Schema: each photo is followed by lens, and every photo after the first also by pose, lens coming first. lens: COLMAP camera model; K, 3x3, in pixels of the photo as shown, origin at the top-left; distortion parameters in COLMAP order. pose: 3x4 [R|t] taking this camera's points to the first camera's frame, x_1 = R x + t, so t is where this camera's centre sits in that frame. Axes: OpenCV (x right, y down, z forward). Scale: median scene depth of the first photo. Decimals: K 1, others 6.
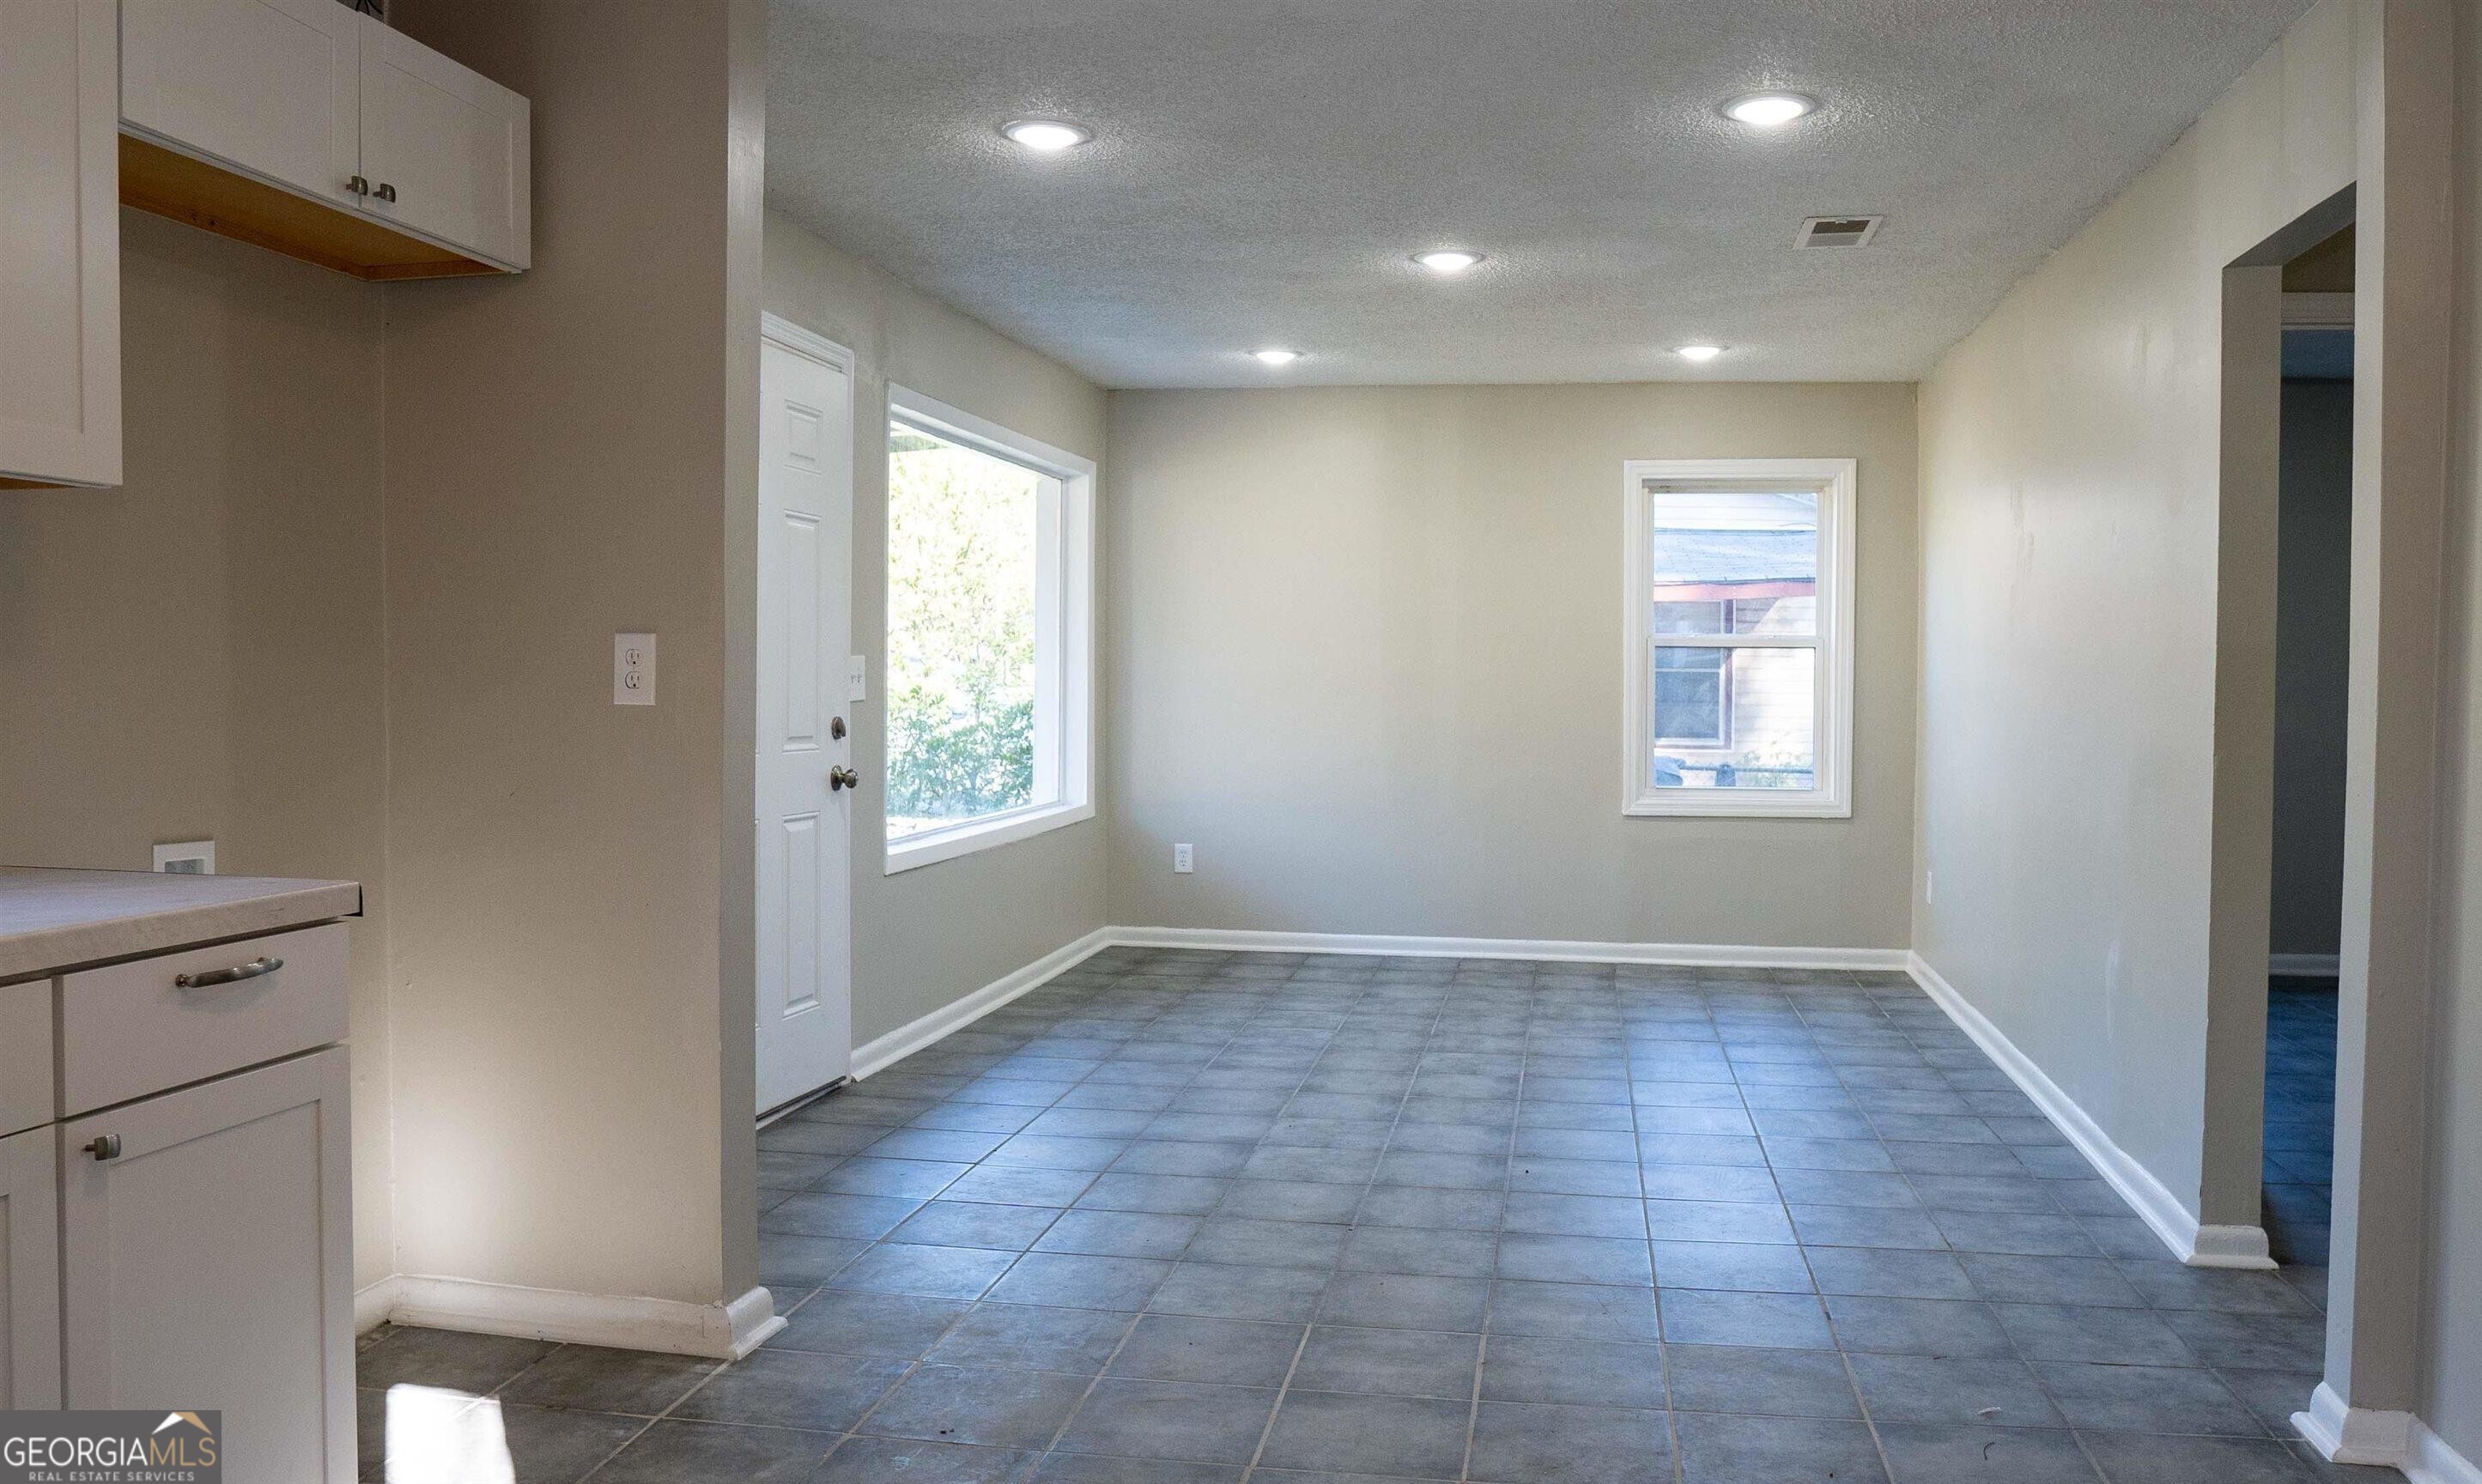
lens RADIAL K [[1844.9, 0, 1344.0], [0, 1844.9, 727.9], [0, 0, 1]] dist [-0.123515, 0.107847]
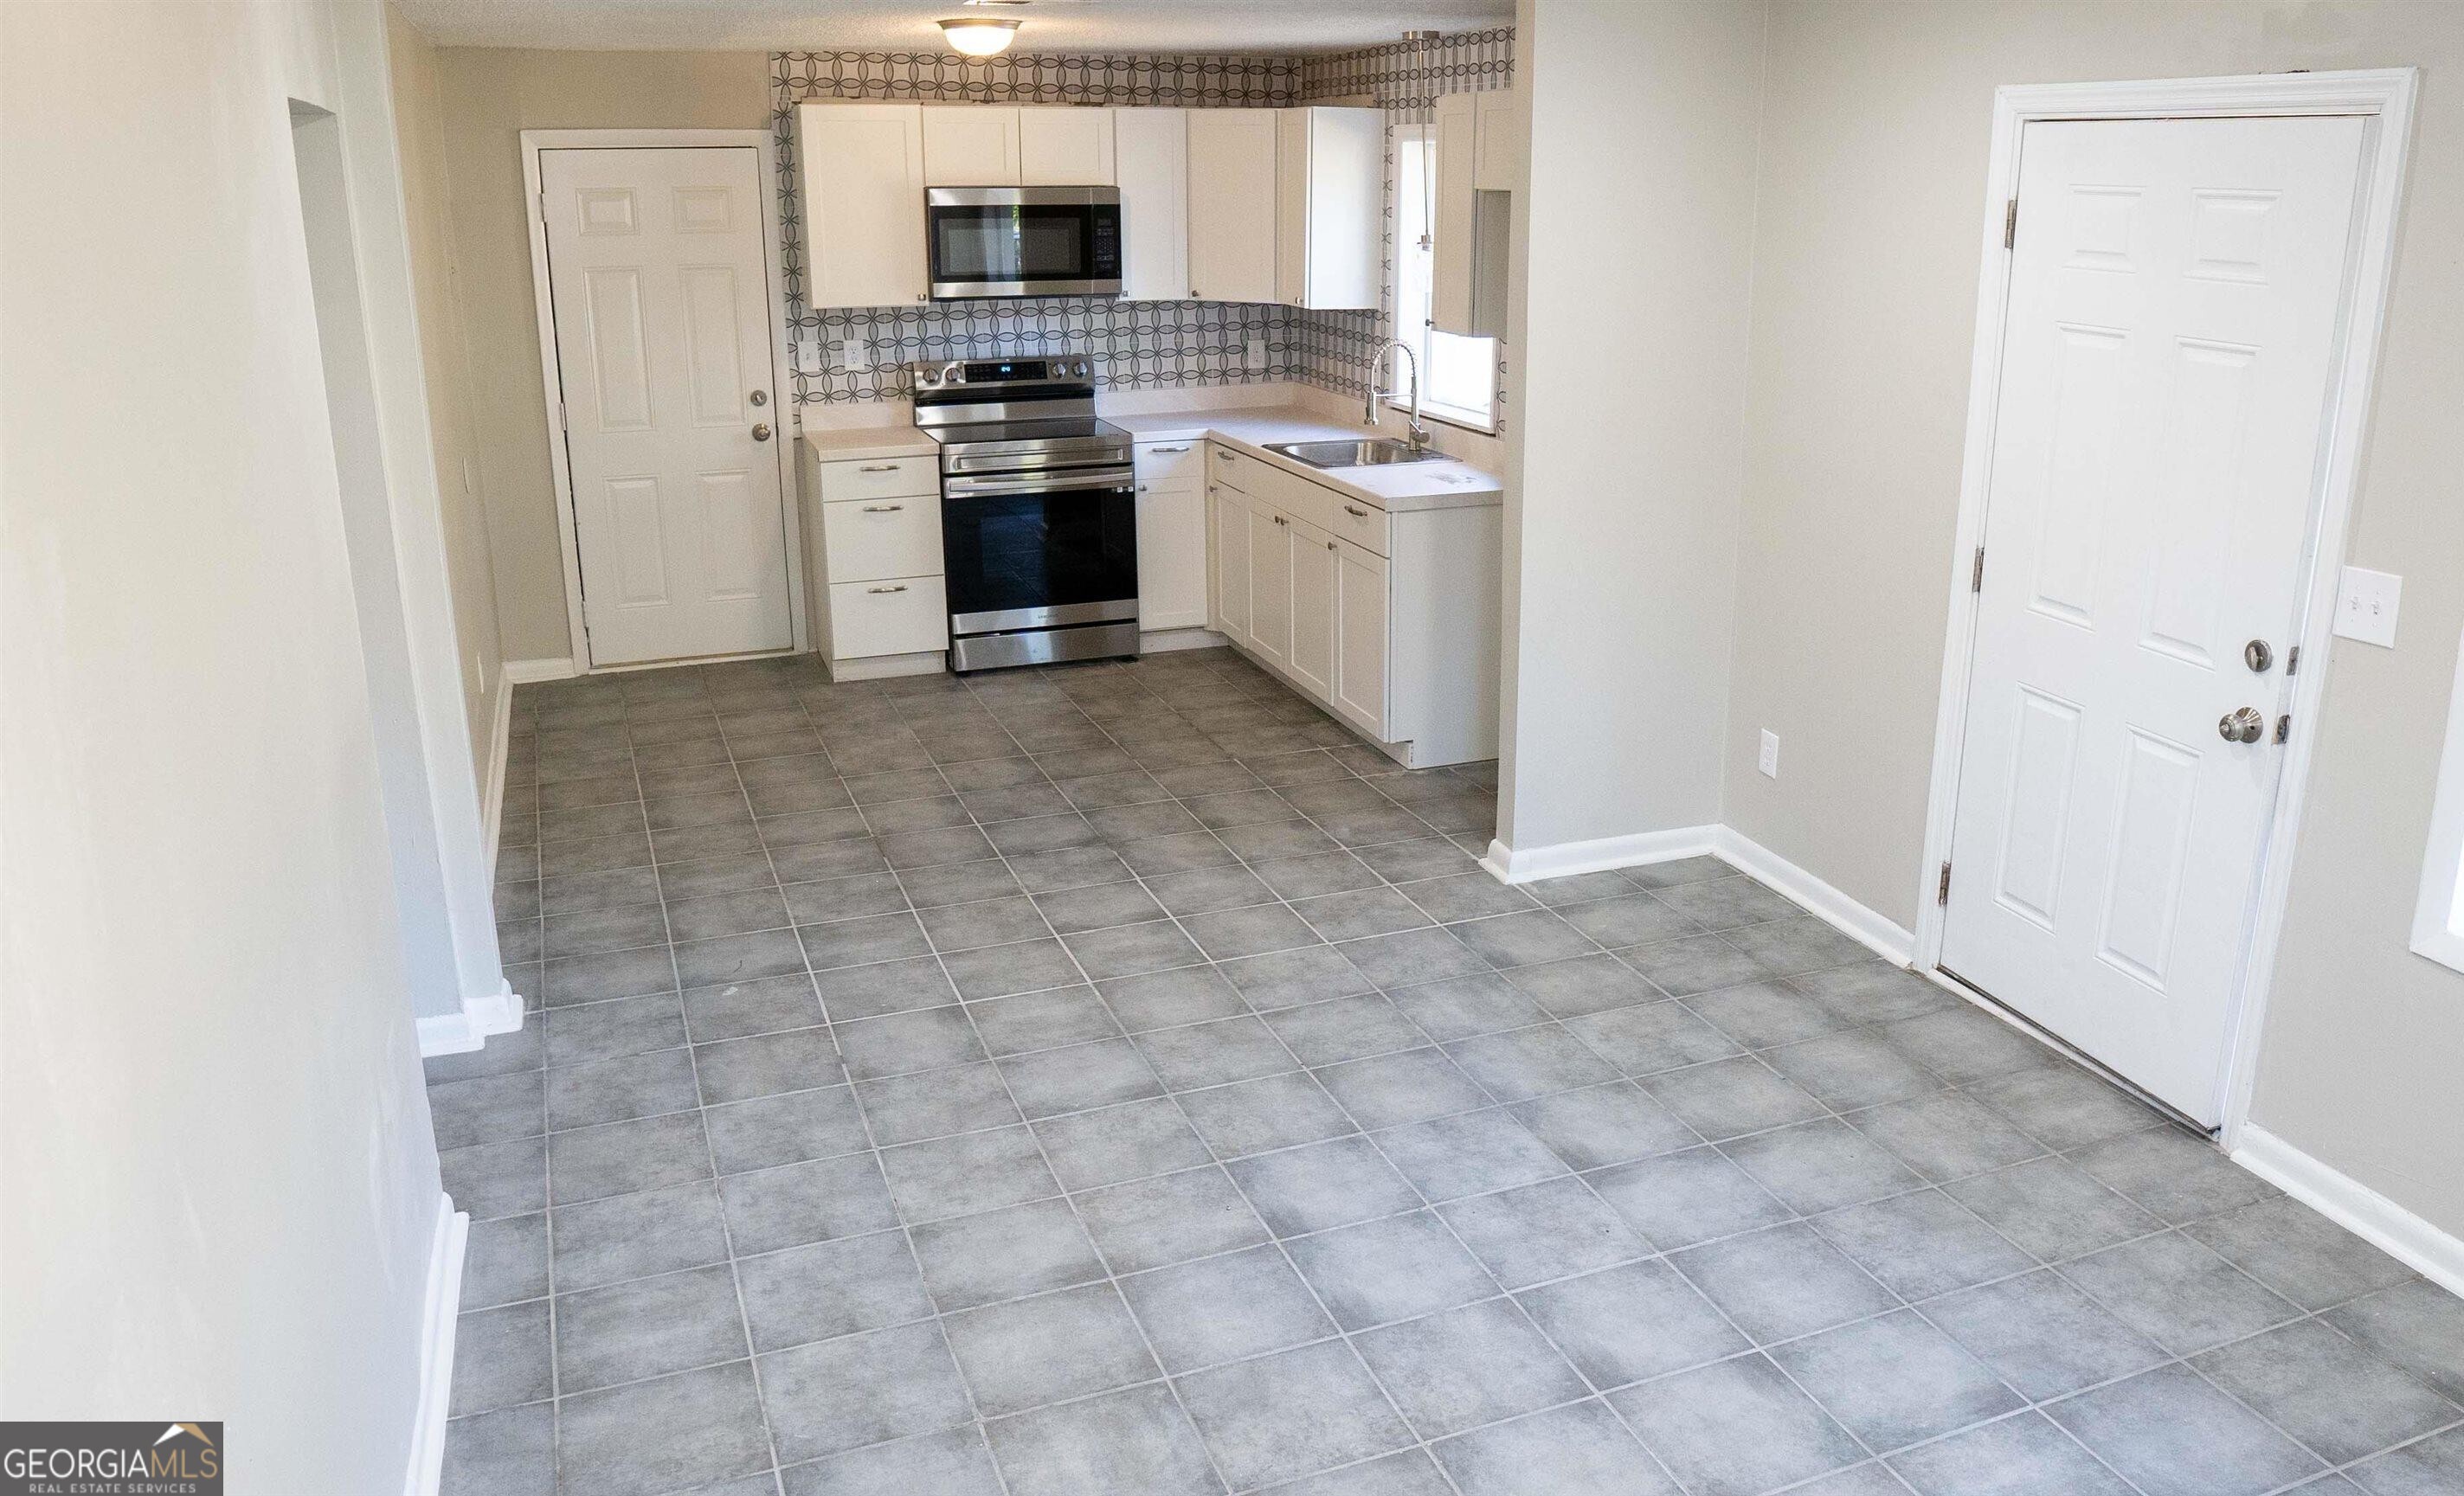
lens RADIAL K [[1844.9, 0, 1297.3], [0, 1844.9, 751.1], [0, 0, 1]] dist [-0.096130, 0.003966]
pose [[-0.872264, 0.133802, -0.470374, 0.541788], [-0.022852, 0.949640, 0.312509, -0.251543], [0.488500, 0.283339, -0.825279, 2.072858]]
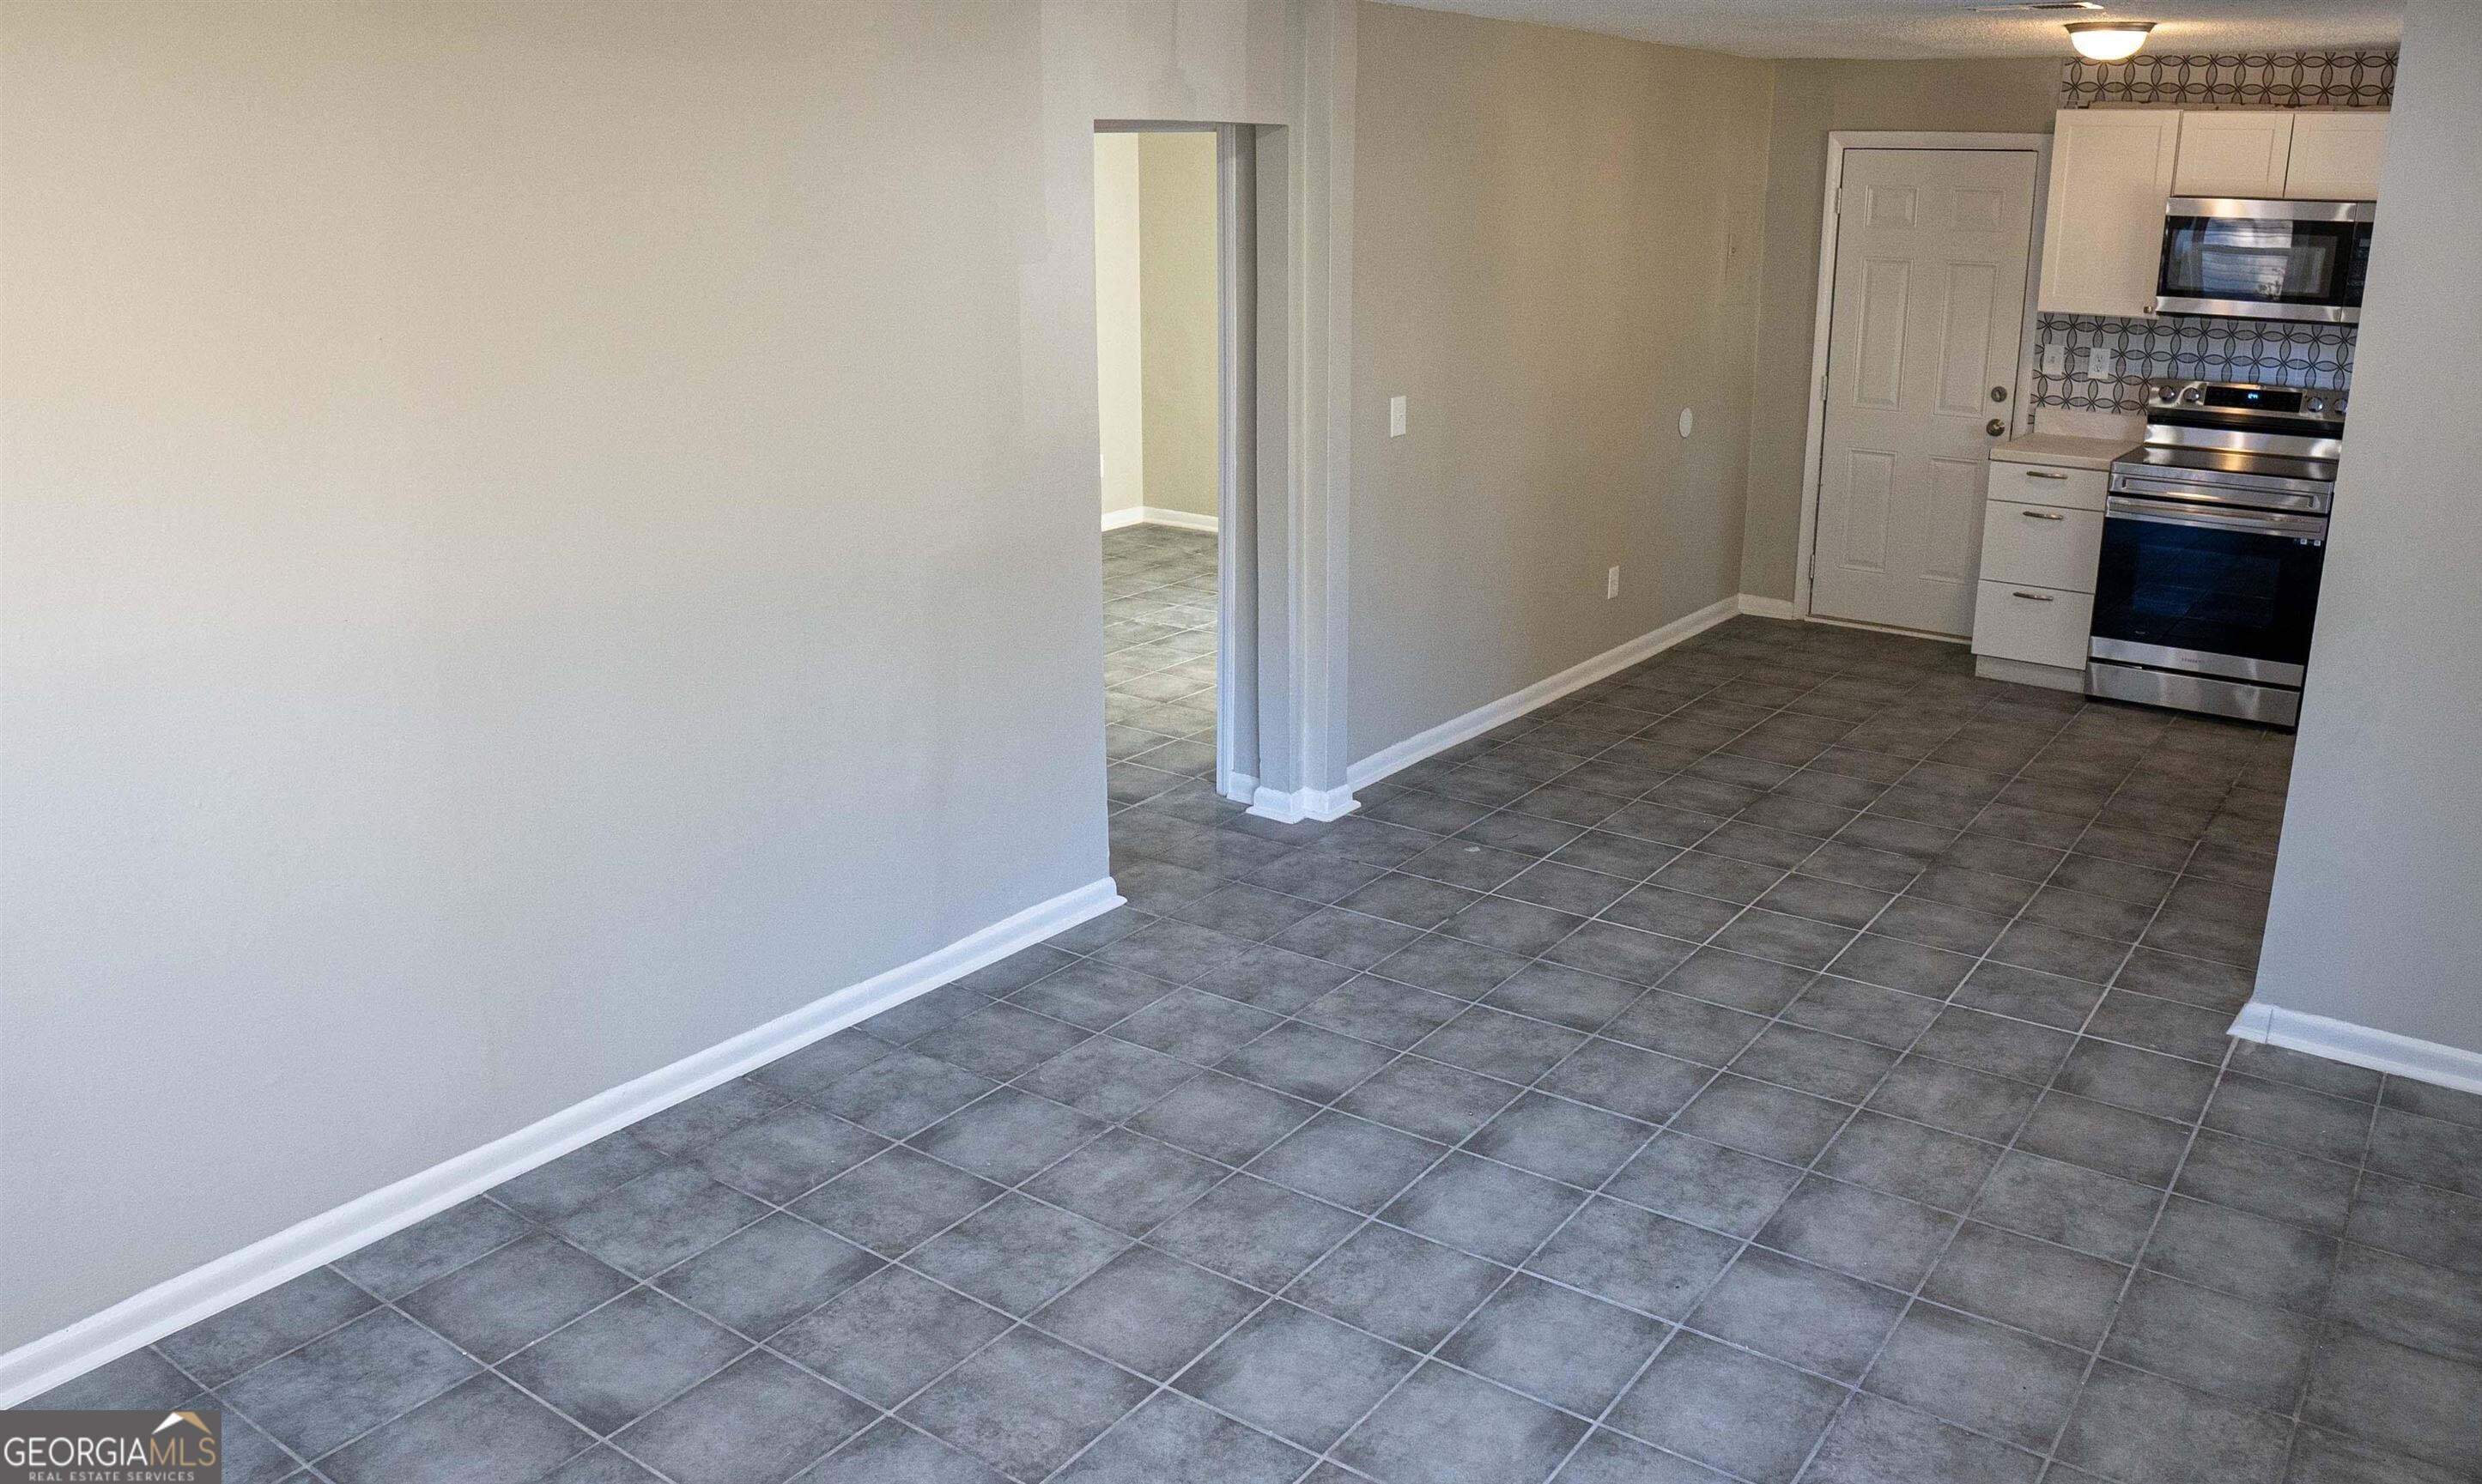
lens RADIAL K [[1844.9, 0, 1344.0], [0, 1844.9, 727.9], [0, 0, 1]] dist [-0.123515, 0.107847]
pose [[-0.893073, -0.145903, 0.425597, -0.248158], [-0.003779, 0.948356, 0.317185, -0.271170], [-0.449896, 0.281661, -0.847503, 2.206411]]
